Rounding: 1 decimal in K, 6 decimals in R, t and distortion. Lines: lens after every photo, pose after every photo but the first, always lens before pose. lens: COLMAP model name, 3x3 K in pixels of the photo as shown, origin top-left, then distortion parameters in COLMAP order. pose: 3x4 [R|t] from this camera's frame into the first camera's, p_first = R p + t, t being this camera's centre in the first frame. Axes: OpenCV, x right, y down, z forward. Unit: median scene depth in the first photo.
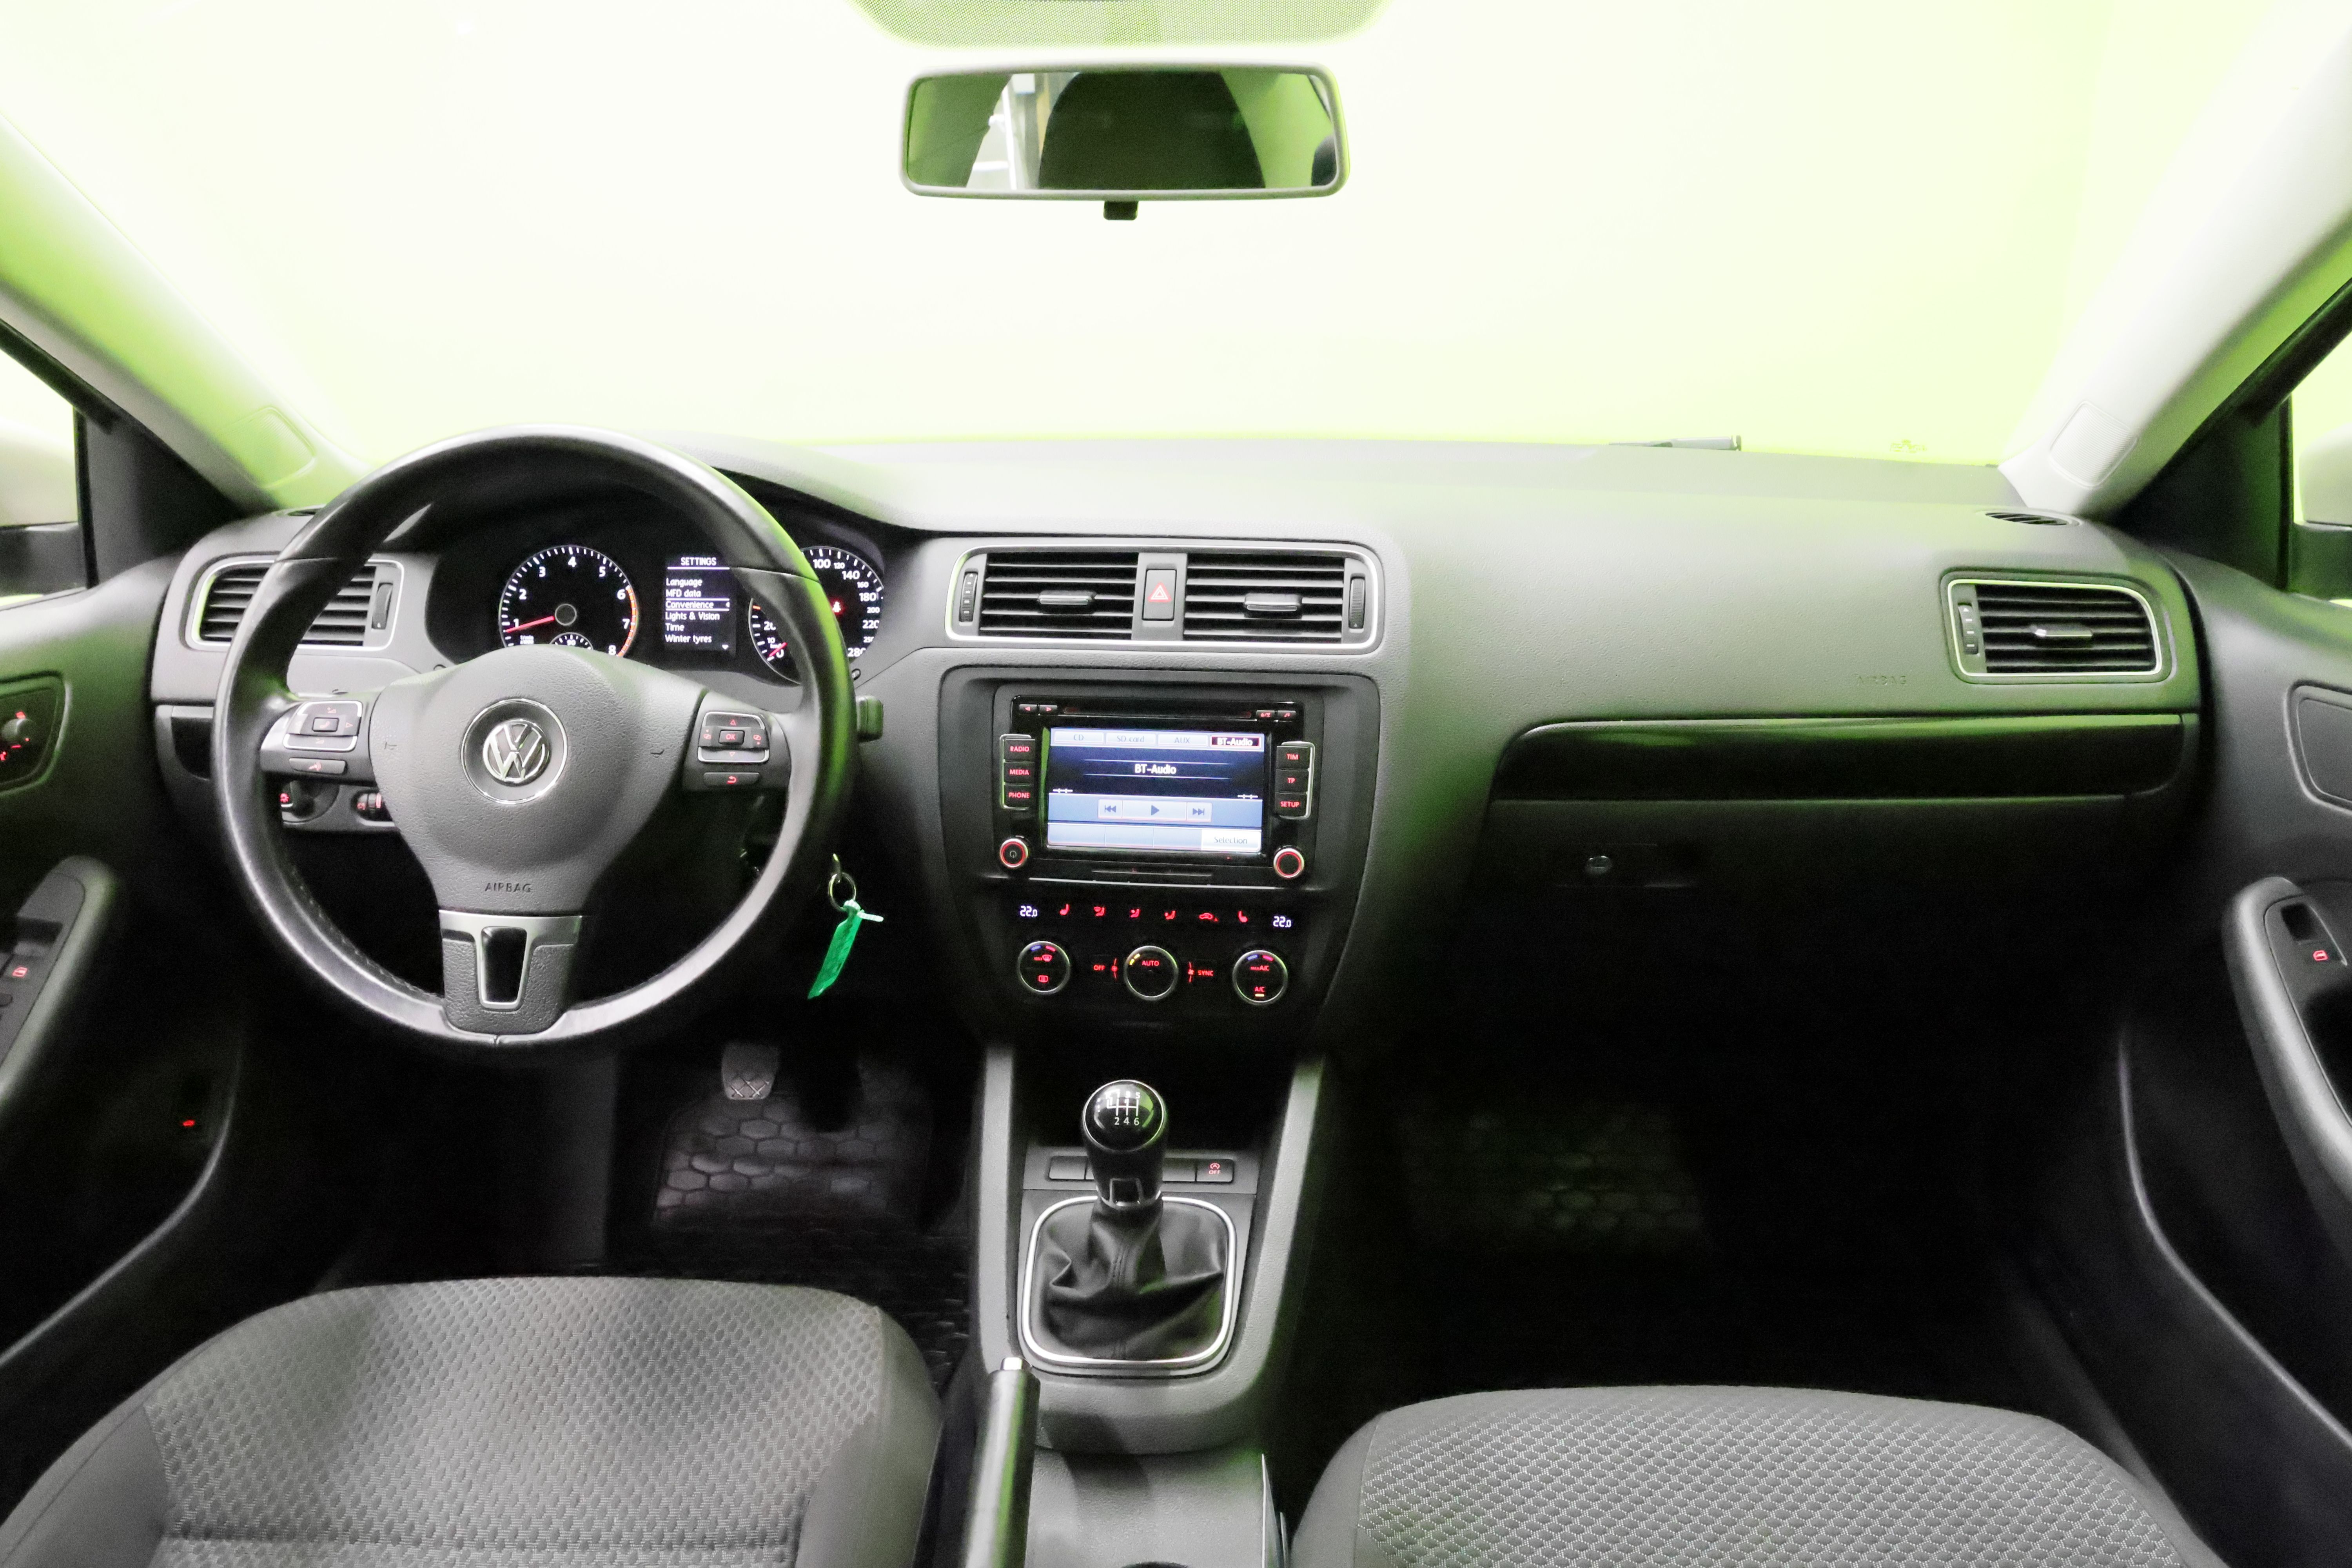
lens RADIAL K [[1613.1, 0, 1176.0], [0, 1613.1, 712.0], [0, 0, 1]] dist [-0.002926, -0.004881]
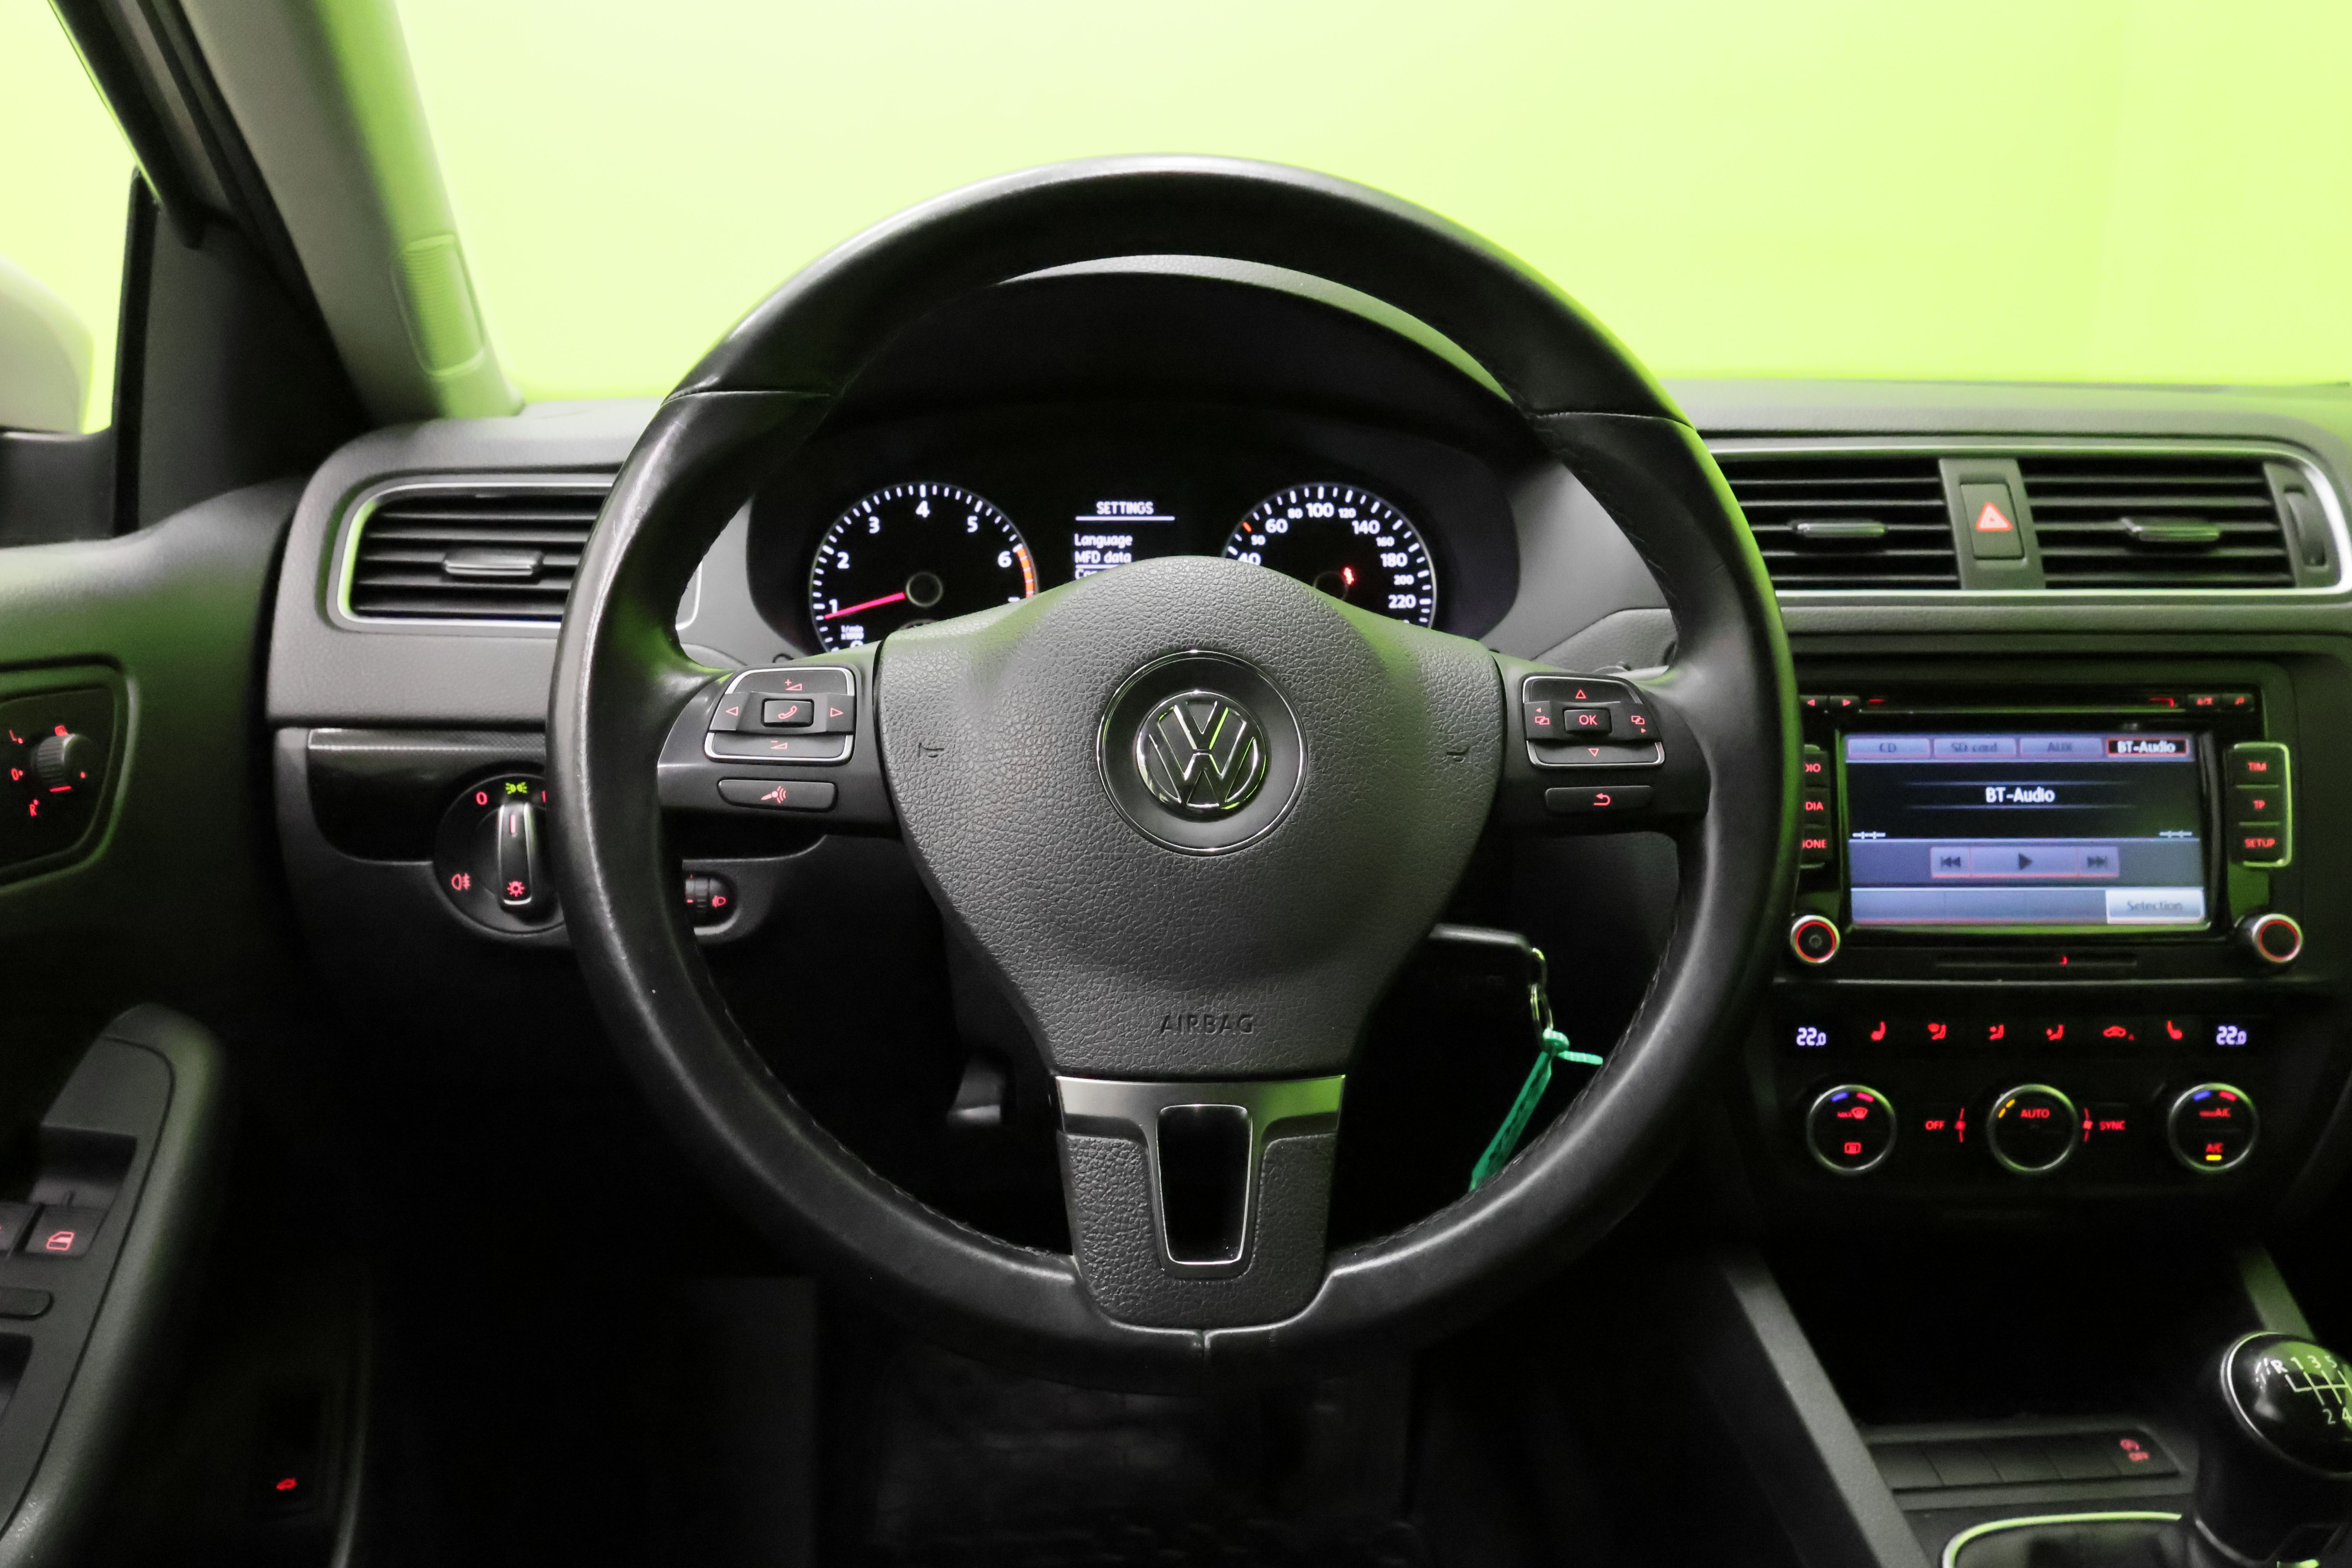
lens RADIAL K [[1613.1, 0, 1176.0], [0, 1613.1, 712.0], [0, 0, 1]] dist [-0.002926, -0.004881]
pose [[0.991503, -0.015140, 0.129199, -0.411989], [0.025546, 0.996526, -0.079266, 0.044138], [-0.127550, 0.081893, 0.988445, 0.424294]]
